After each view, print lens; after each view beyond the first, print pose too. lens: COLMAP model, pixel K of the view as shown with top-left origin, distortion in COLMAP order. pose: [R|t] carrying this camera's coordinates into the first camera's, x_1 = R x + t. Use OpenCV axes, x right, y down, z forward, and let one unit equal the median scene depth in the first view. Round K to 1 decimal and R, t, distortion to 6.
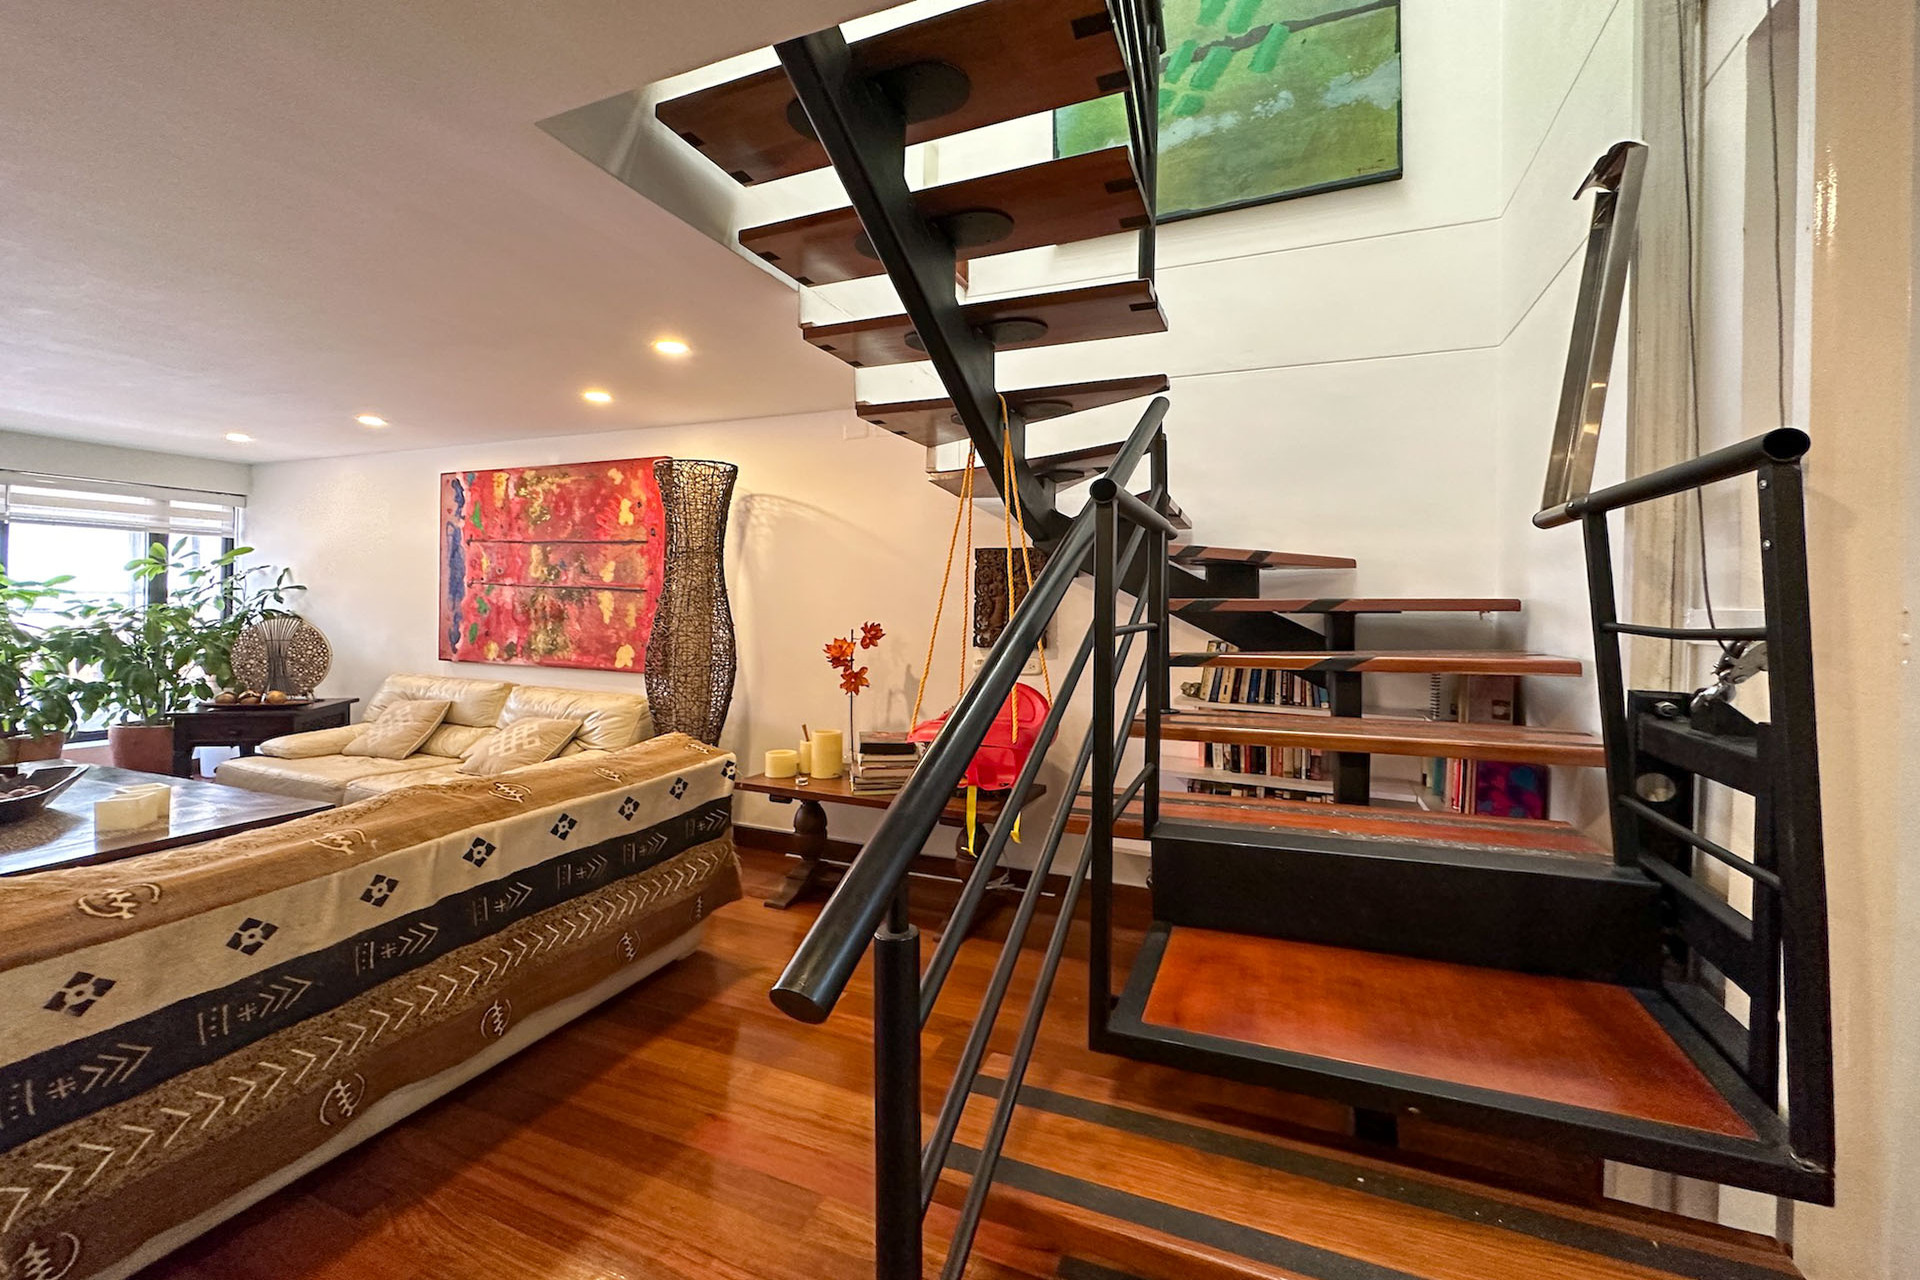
lens RADIAL K [[786.7, 0, 964.9], [0, 786.7, 606.5], [0, 0, 1]] dist [0.002685, -0.000237]
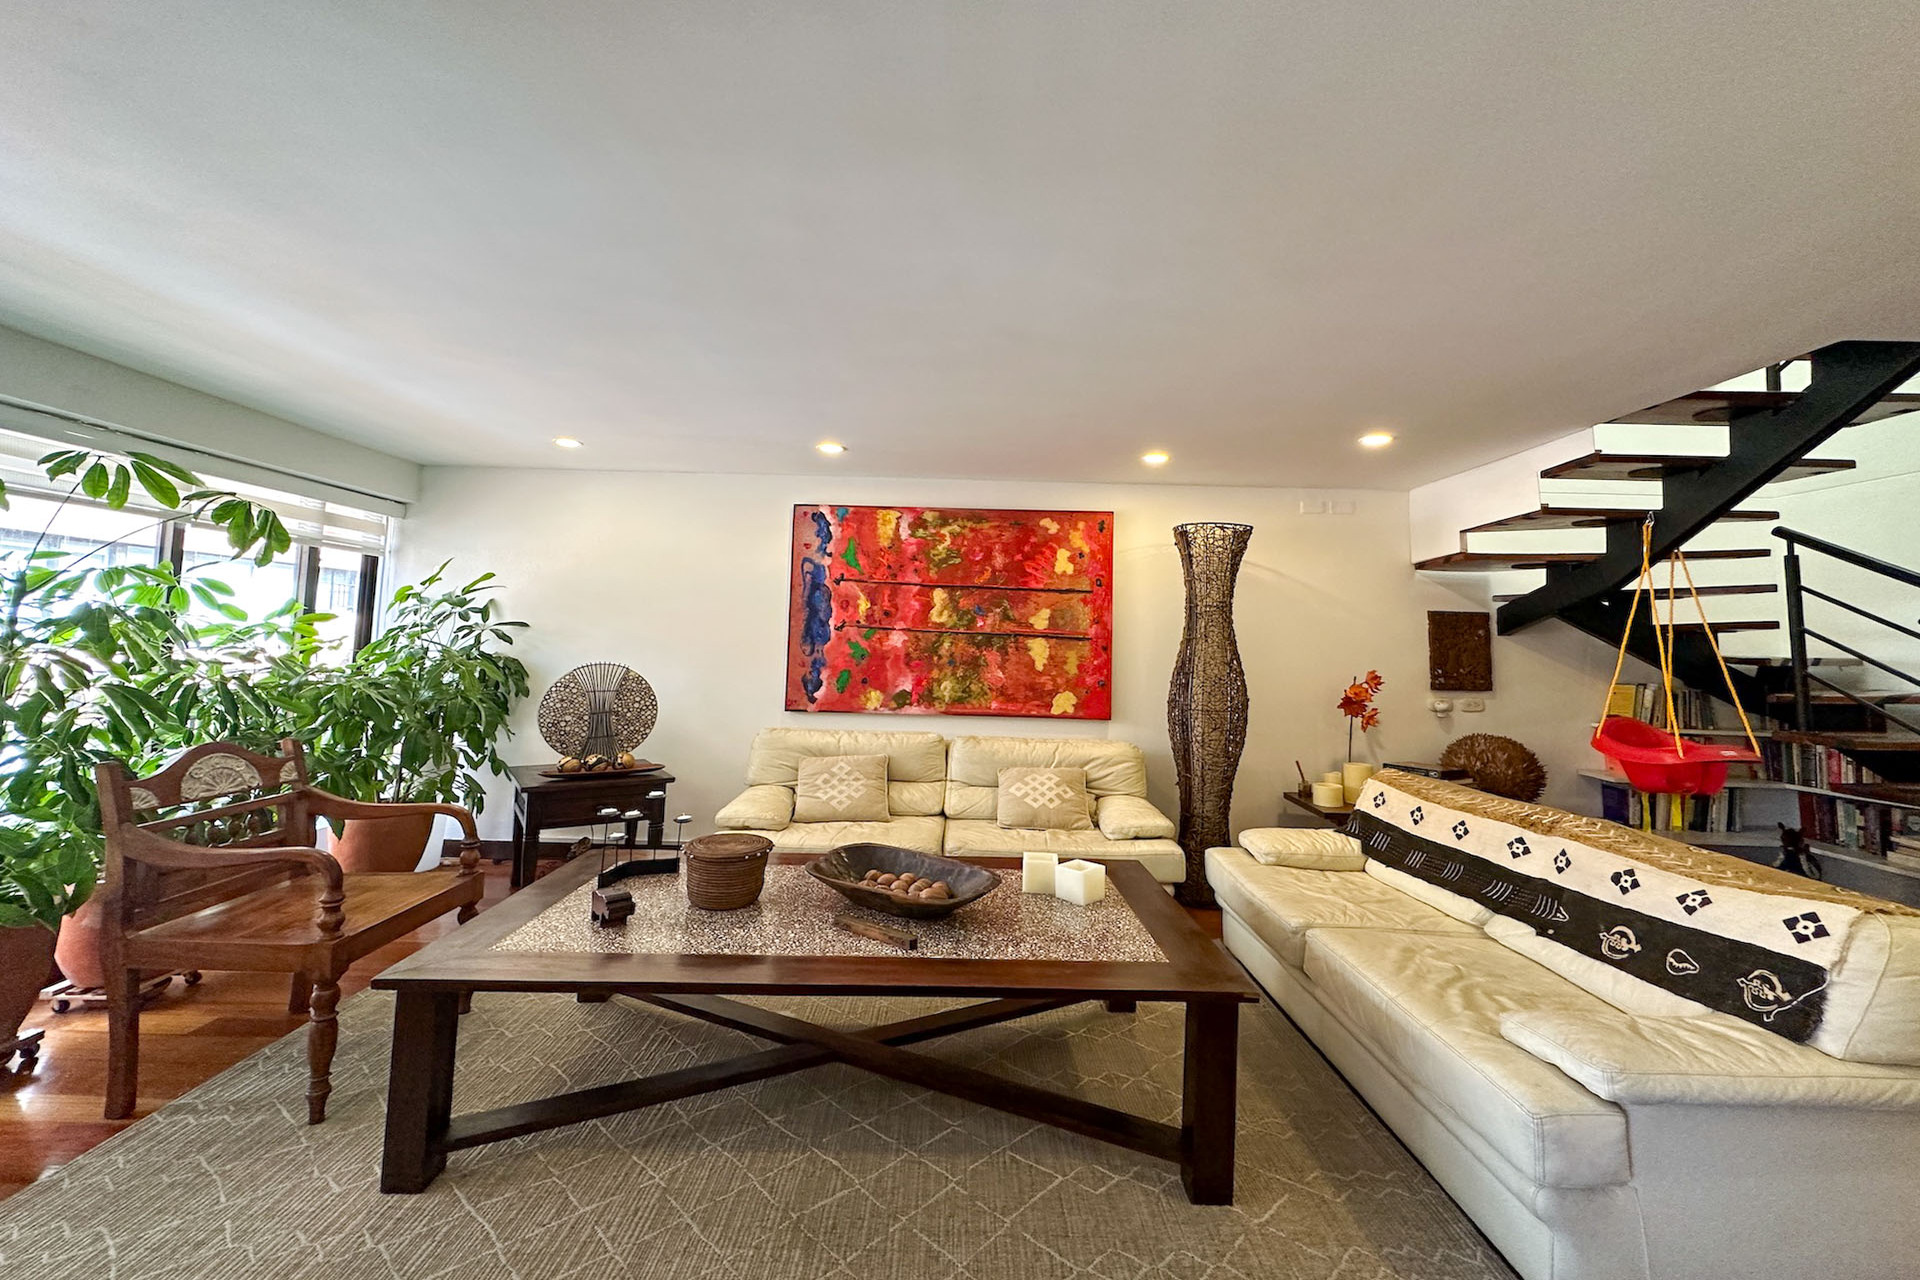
lens RADIAL K [[786.7, 0, 945.0], [0, 786.7, 595.1], [0, 0, 1]] dist [0.002685, -0.000237]
pose [[0.922892, 0.033212, 0.383624, -0.956206], [-0.010454, 0.998067, -0.061259, -0.011756], [-0.384918, 0.052525, 0.921455, 0.114417]]
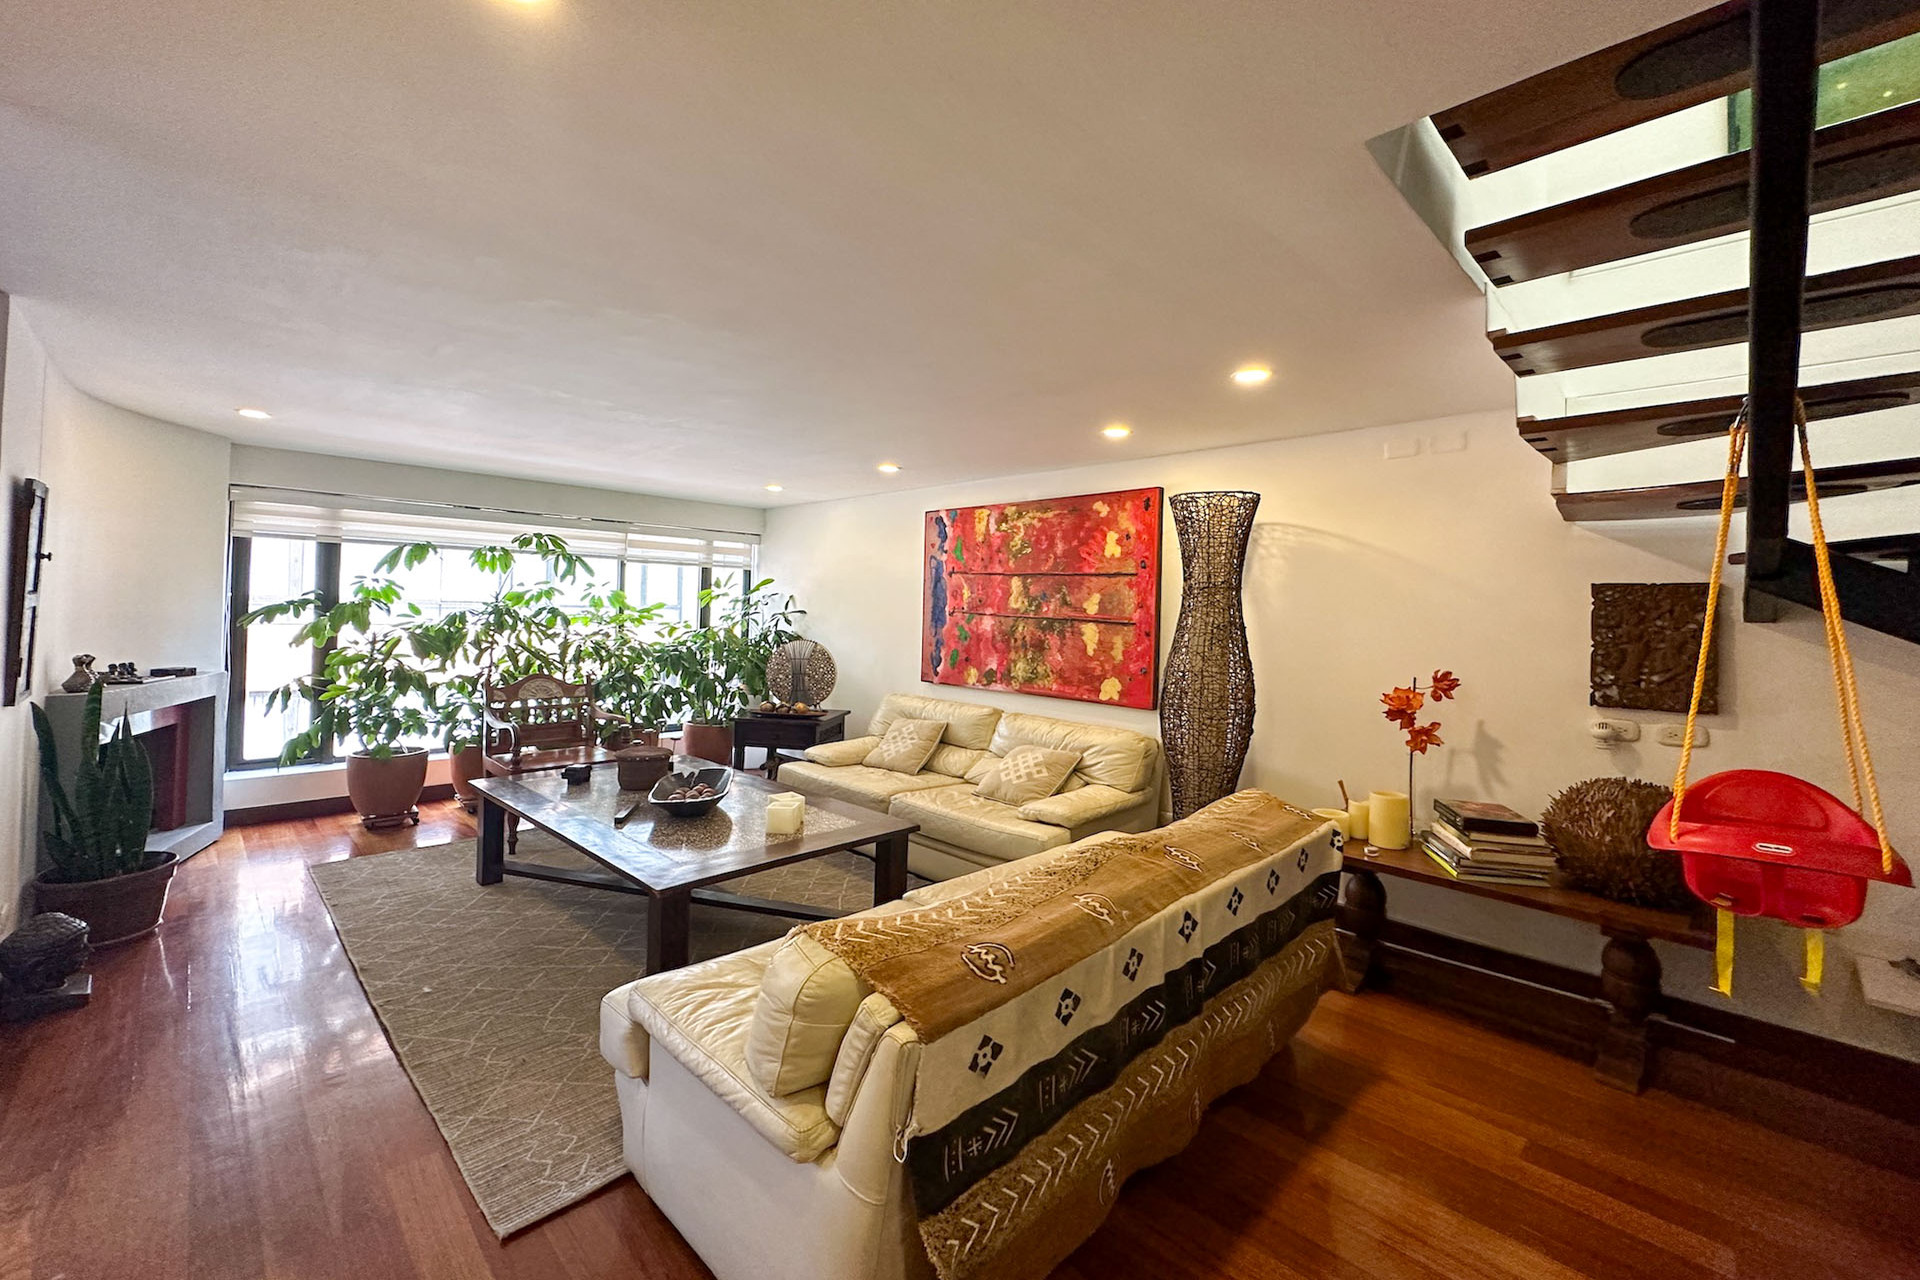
lens RADIAL K [[786.7, 0, 963.5], [0, 786.7, 603.1], [0, 0, 1]] dist [0.002685, -0.000237]
pose [[0.926400, 0.005101, -0.376505, -0.227152], [-0.012359, 0.999781, -0.016866, -0.026248], [0.376337, 0.020278, 0.926261, 0.005214]]
